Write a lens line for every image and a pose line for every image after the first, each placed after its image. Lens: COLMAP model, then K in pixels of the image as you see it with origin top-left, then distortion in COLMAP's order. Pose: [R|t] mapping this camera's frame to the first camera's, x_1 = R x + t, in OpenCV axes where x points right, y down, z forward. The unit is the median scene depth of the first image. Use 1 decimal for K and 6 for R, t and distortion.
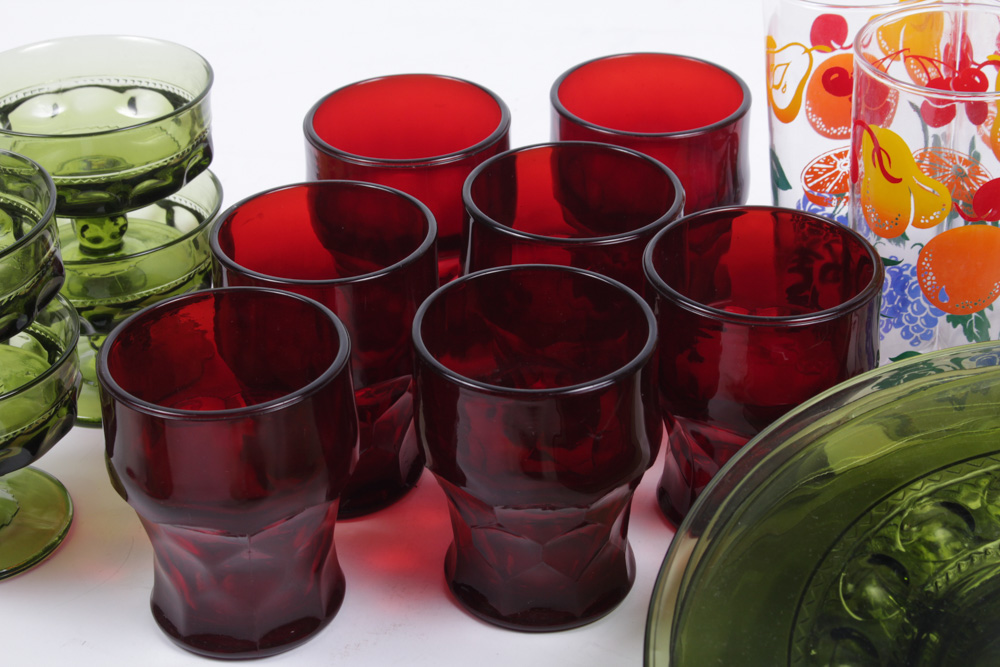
lens RADIAL K [[2090.9, 0, 498.9], [0, 2090.9, 339.0], [0, 0, 1]] dist [-0.013671, 0.000000]
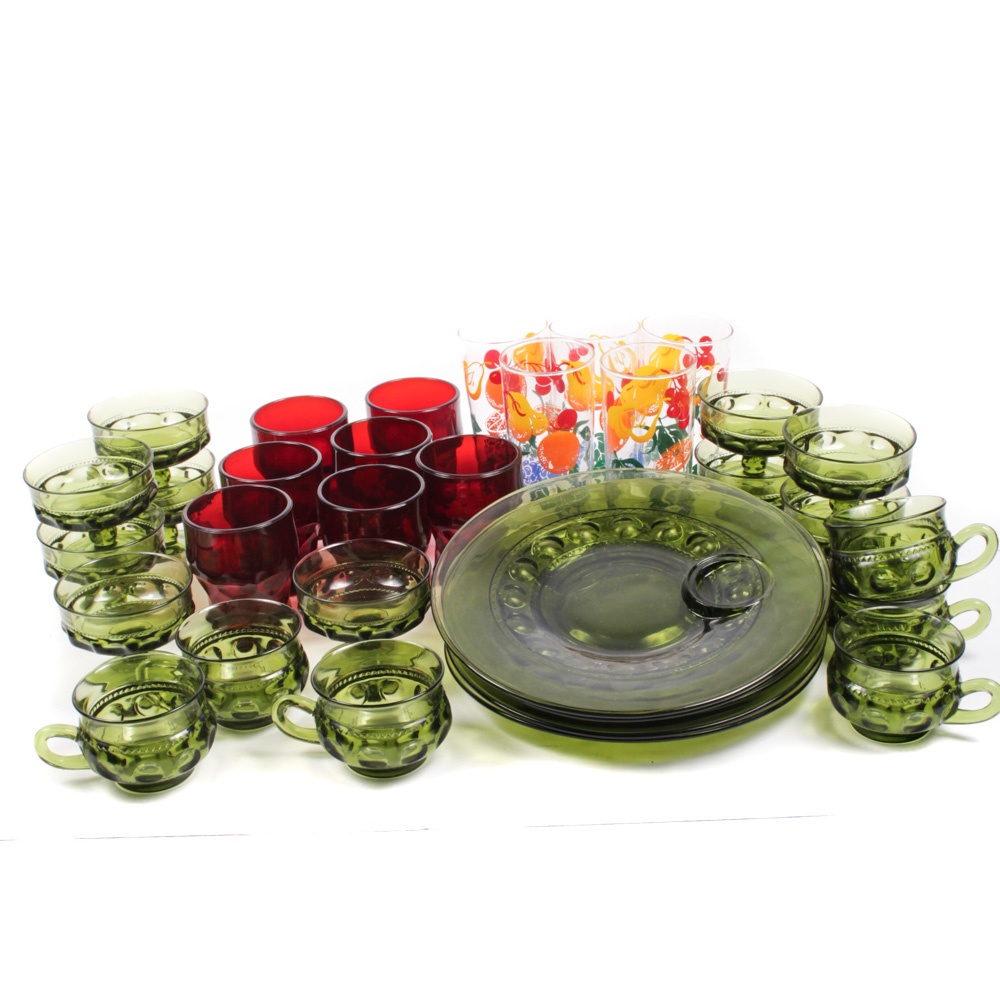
lens RADIAL K [[1603.7, 0, 507.3], [0, 1603.7, 500.3], [0, 0, 1]] dist [-0.162804, 0.000000]
pose [[0.987753, -0.089351, 0.127907, -0.051679], [0.101899, 0.990232, -0.095173, 0.161064], [-0.118154, 0.107041, 0.987209, -0.630551]]
